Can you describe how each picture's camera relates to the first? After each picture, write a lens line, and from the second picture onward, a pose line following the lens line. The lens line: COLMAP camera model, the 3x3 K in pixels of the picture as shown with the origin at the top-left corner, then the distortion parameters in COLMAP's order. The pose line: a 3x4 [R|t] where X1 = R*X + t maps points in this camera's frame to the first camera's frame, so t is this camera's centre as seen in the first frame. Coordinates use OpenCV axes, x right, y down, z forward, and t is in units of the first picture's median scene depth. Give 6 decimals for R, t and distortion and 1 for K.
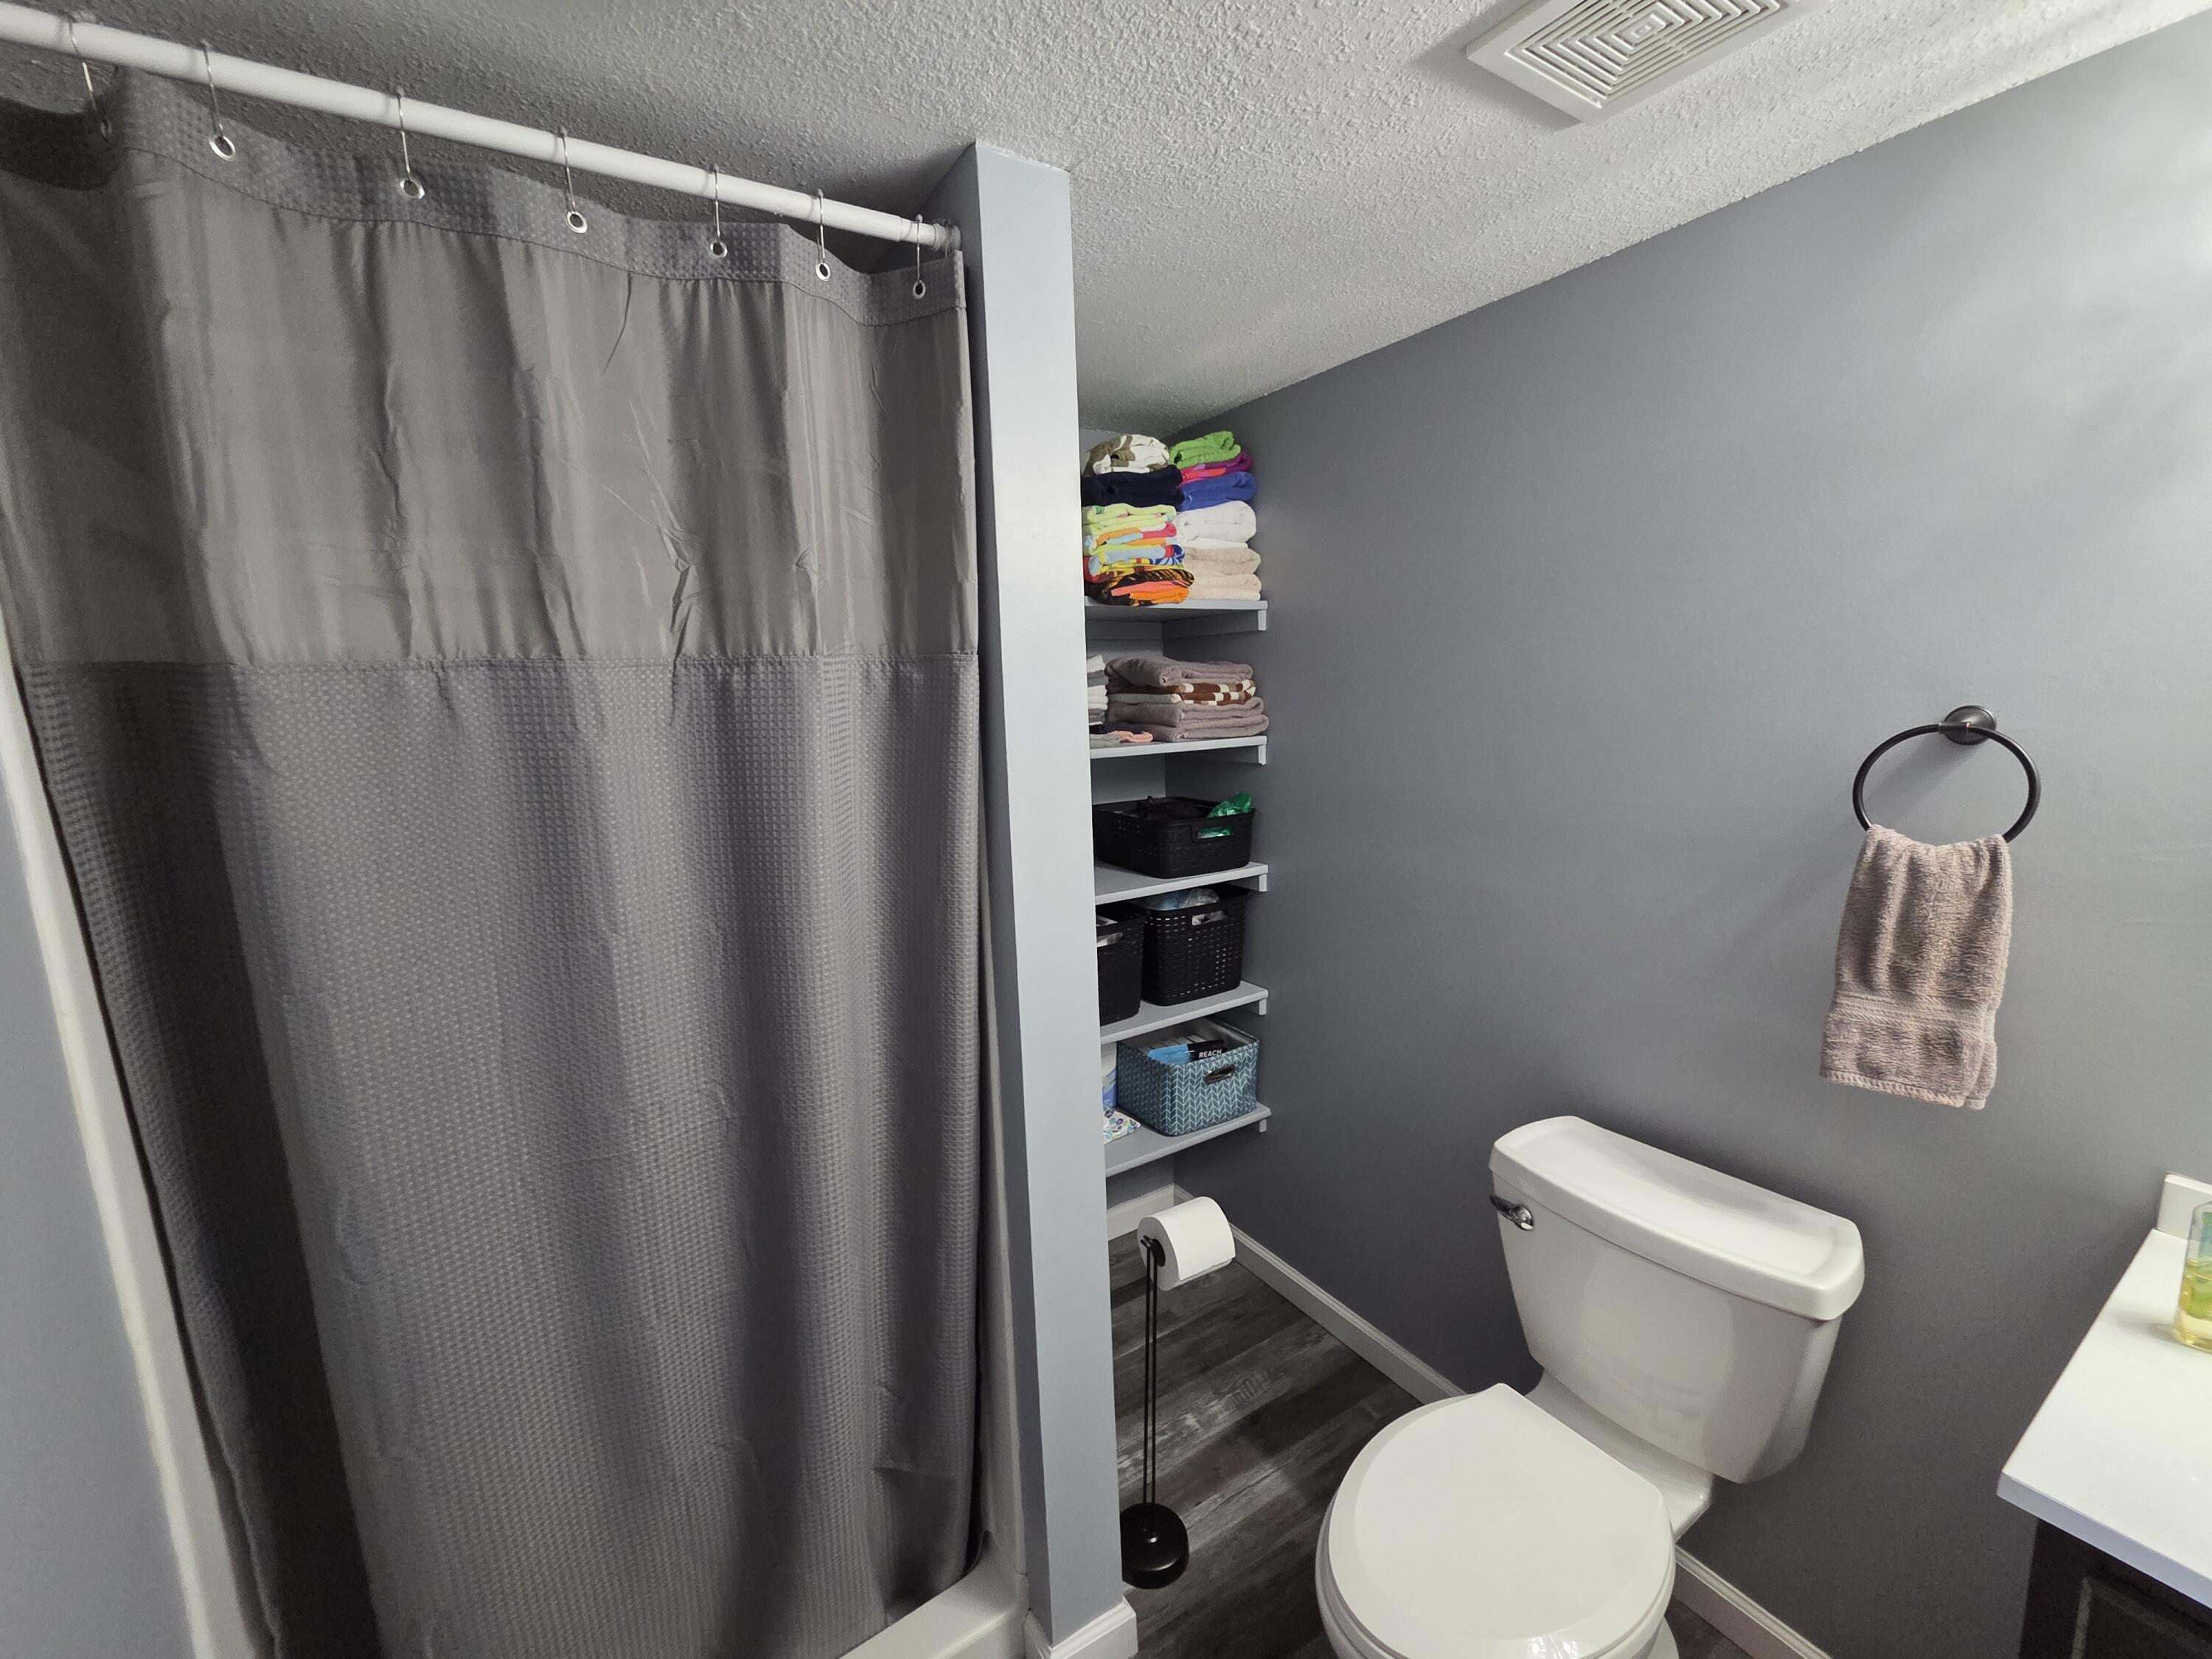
lens RADIAL K [[907.9, 0, 1100.6], [0, 907.9, 828.1], [0, 0, 1]] dist [-0.004913, 0.001380]
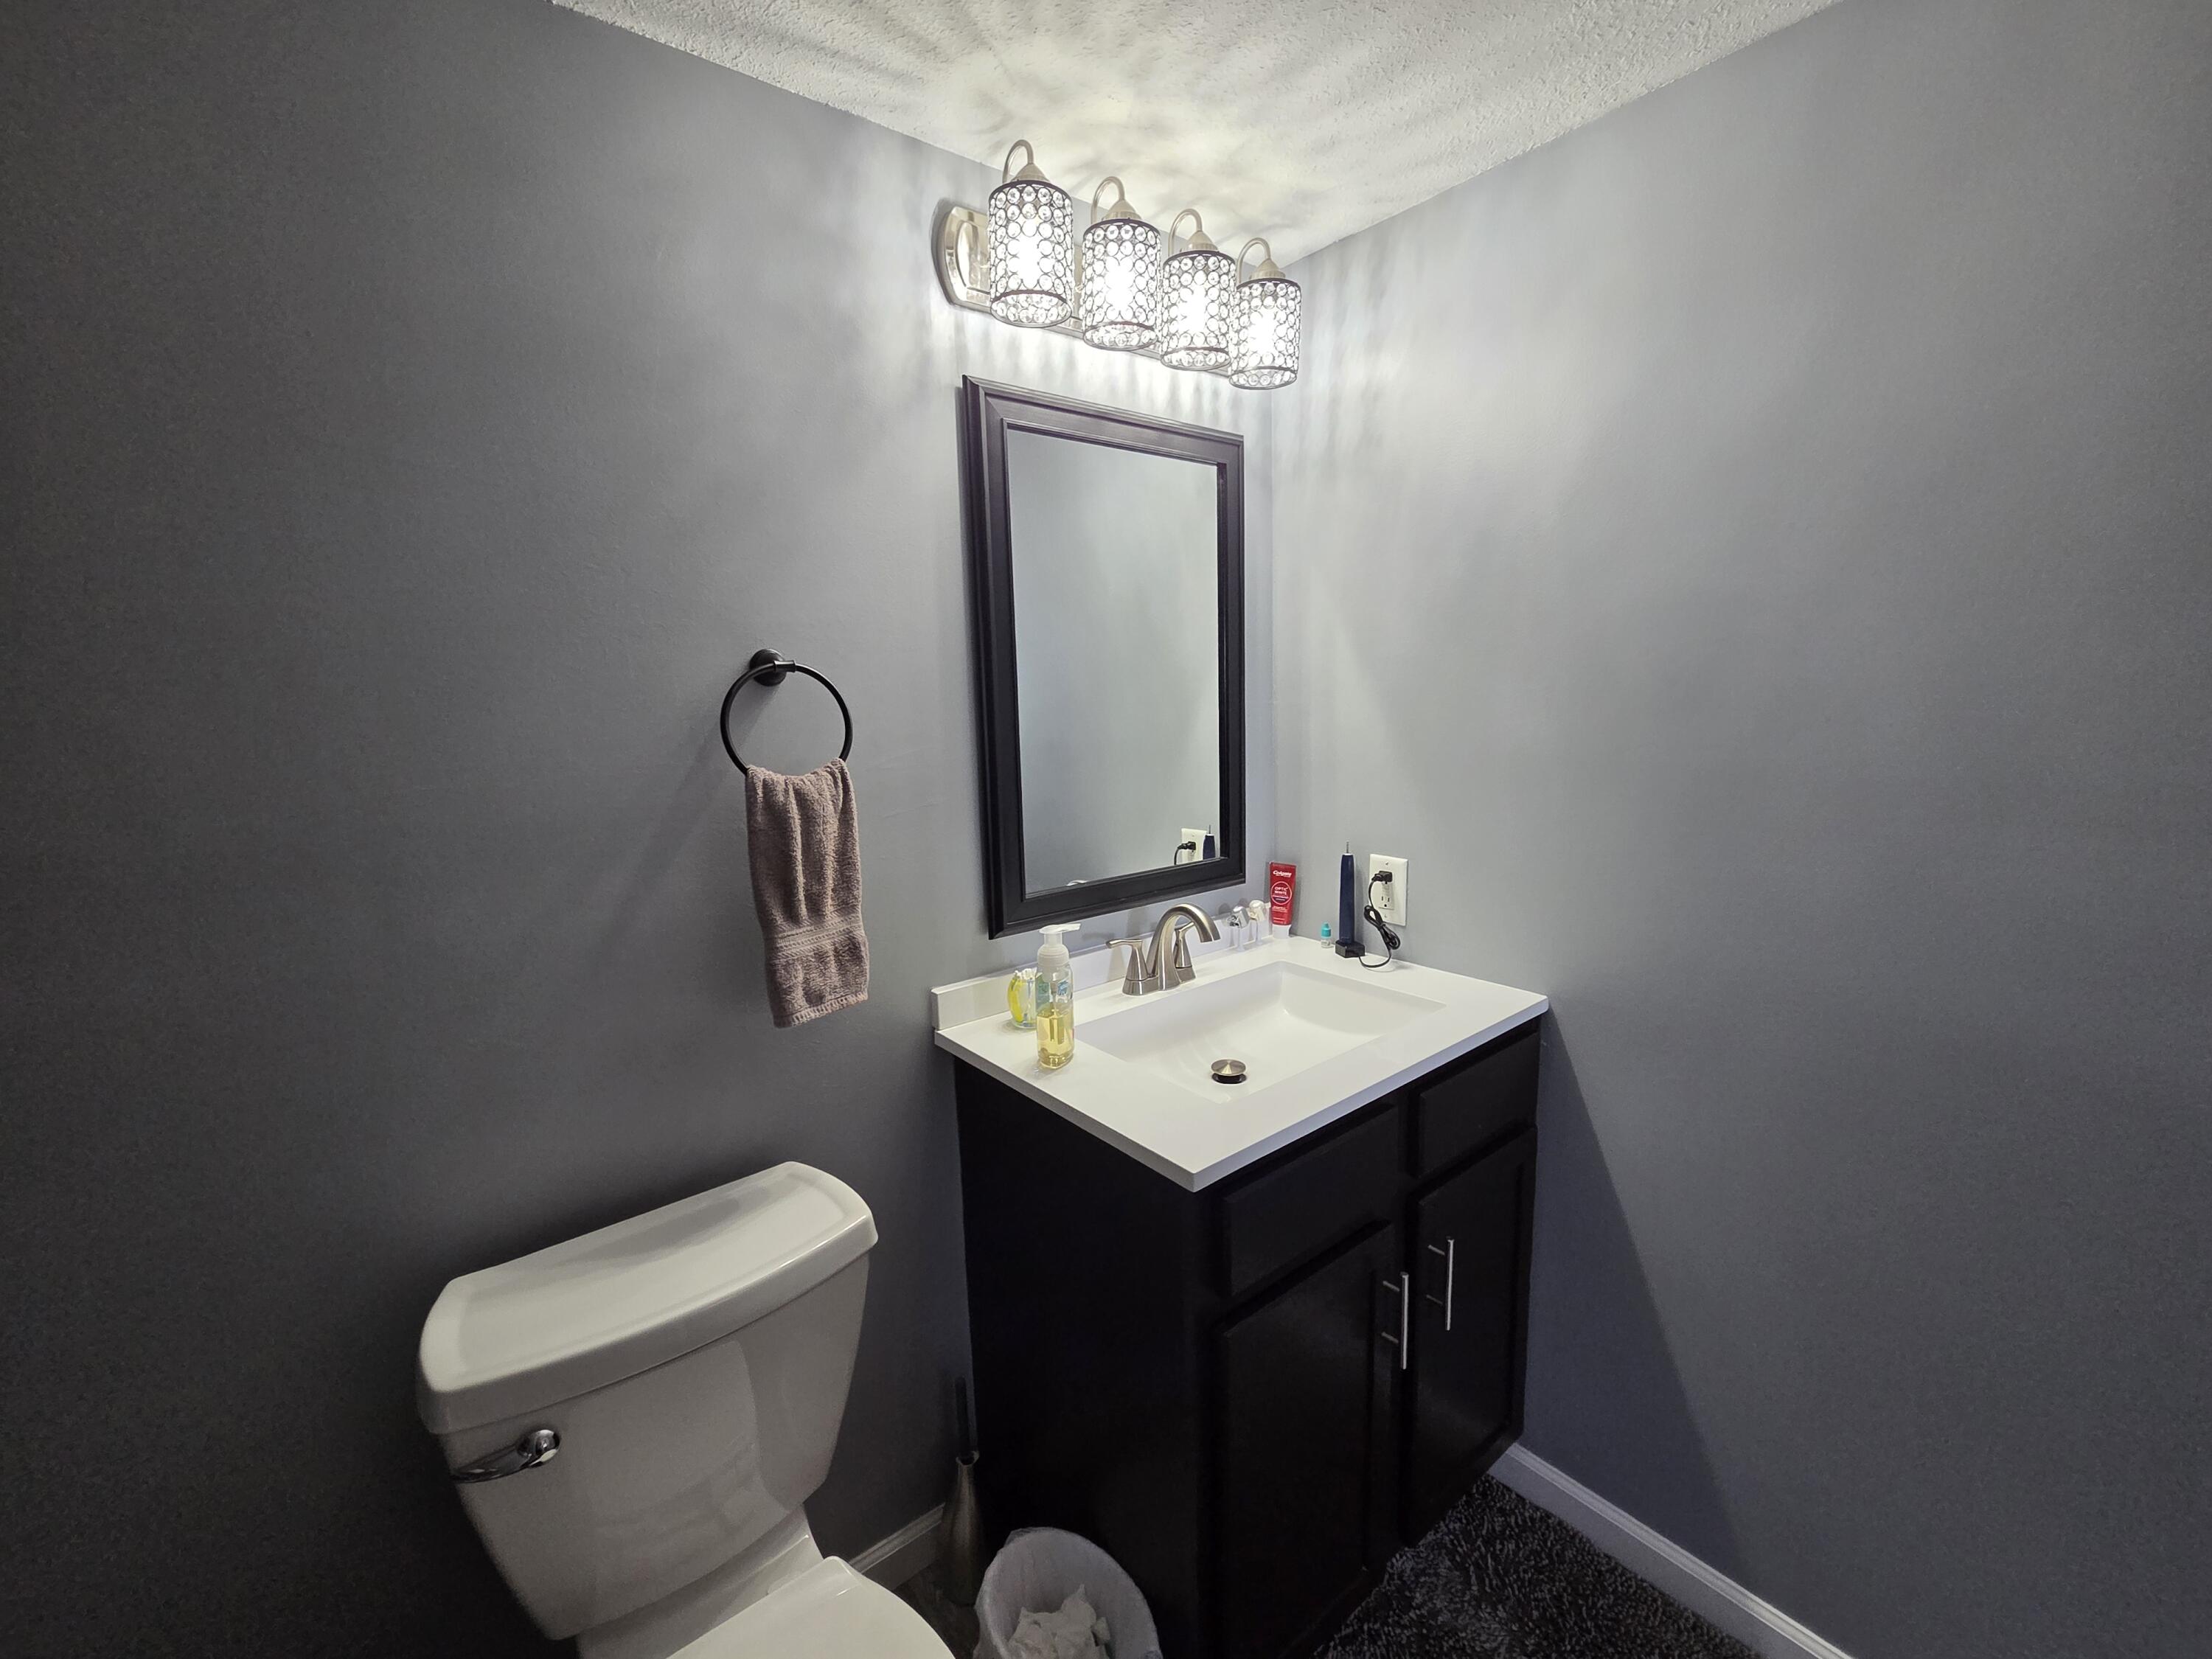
lens RADIAL K [[907.9, 0, 1100.0], [0, 907.9, 837.3], [0, 0, 1]] dist [-0.004913, 0.001380]
pose [[-0.094444, -0.131374, 0.986824, -0.129665], [0.186078, 0.971456, 0.147137, -0.001119], [-0.977985, 0.197522, -0.067302, 0.552391]]
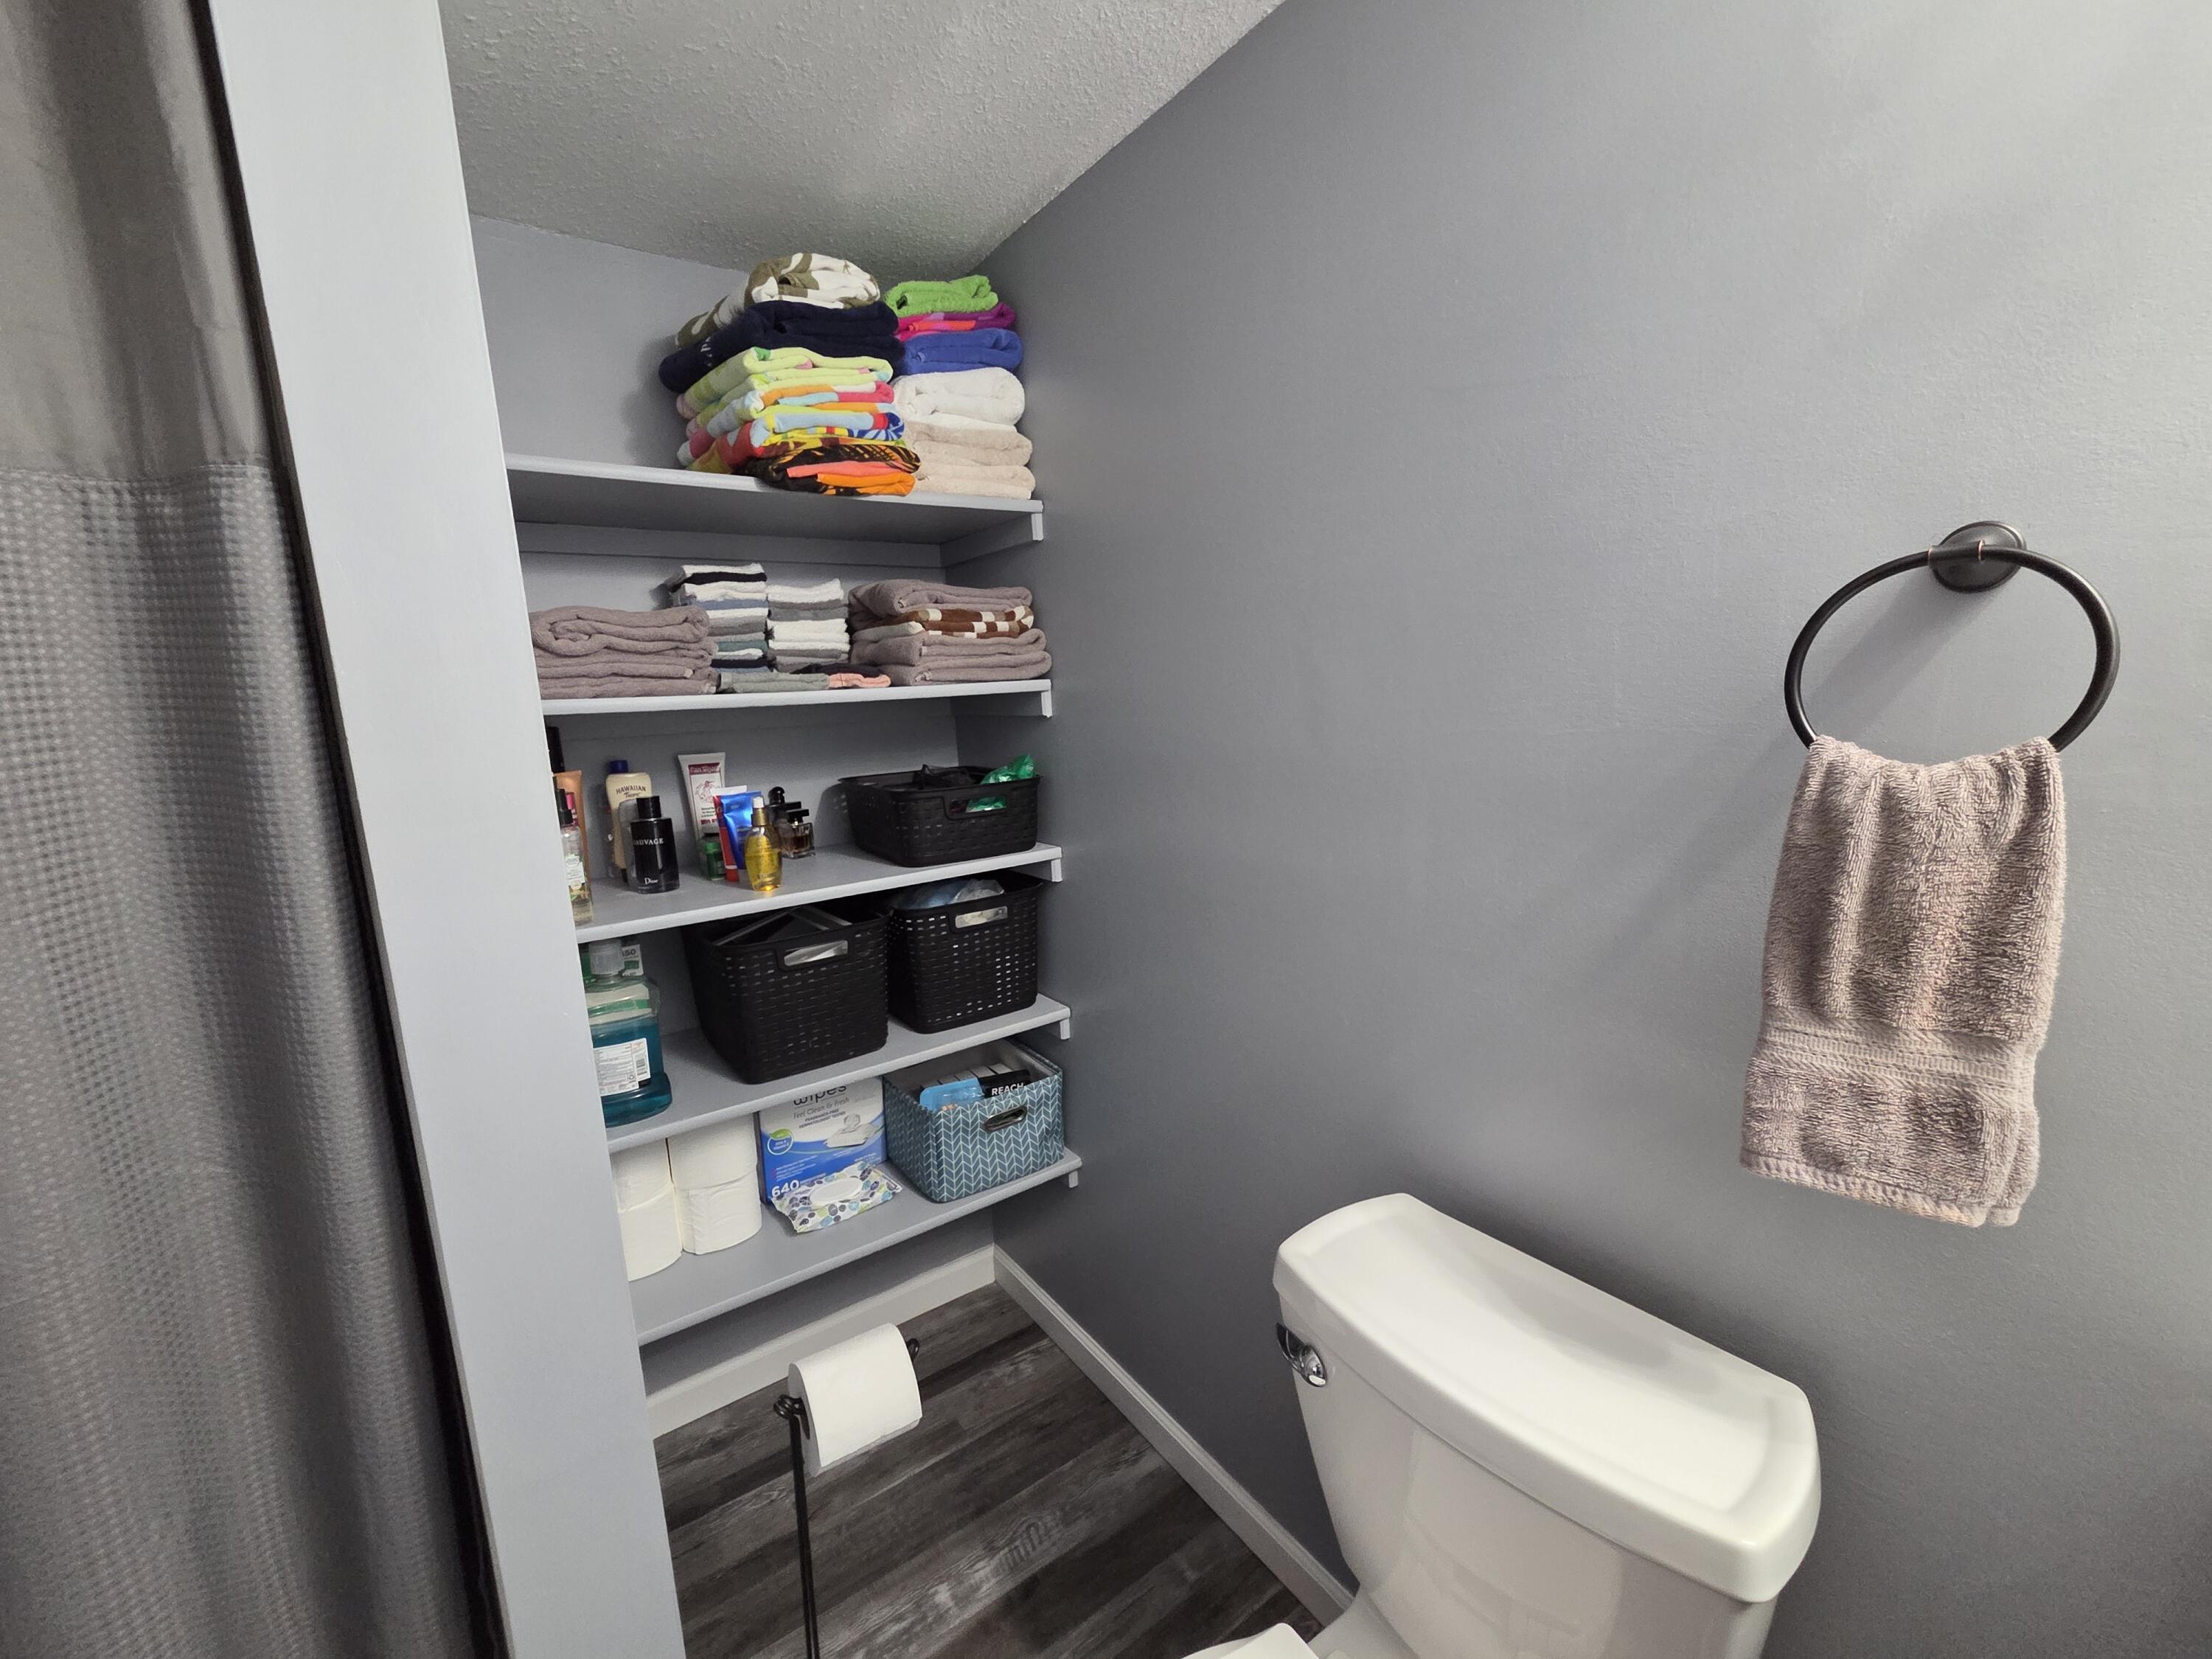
lens RADIAL K [[907.9, 0, 1102.9], [0, 907.9, 827.2], [0, 0, 1]] dist [-0.004913, 0.001380]
pose [[0.998953, -0.023338, 0.039336, 0.285478], [0.023226, 0.999725, 0.003287, 0.033096], [-0.039402, -0.002370, 0.999221, 0.337714]]
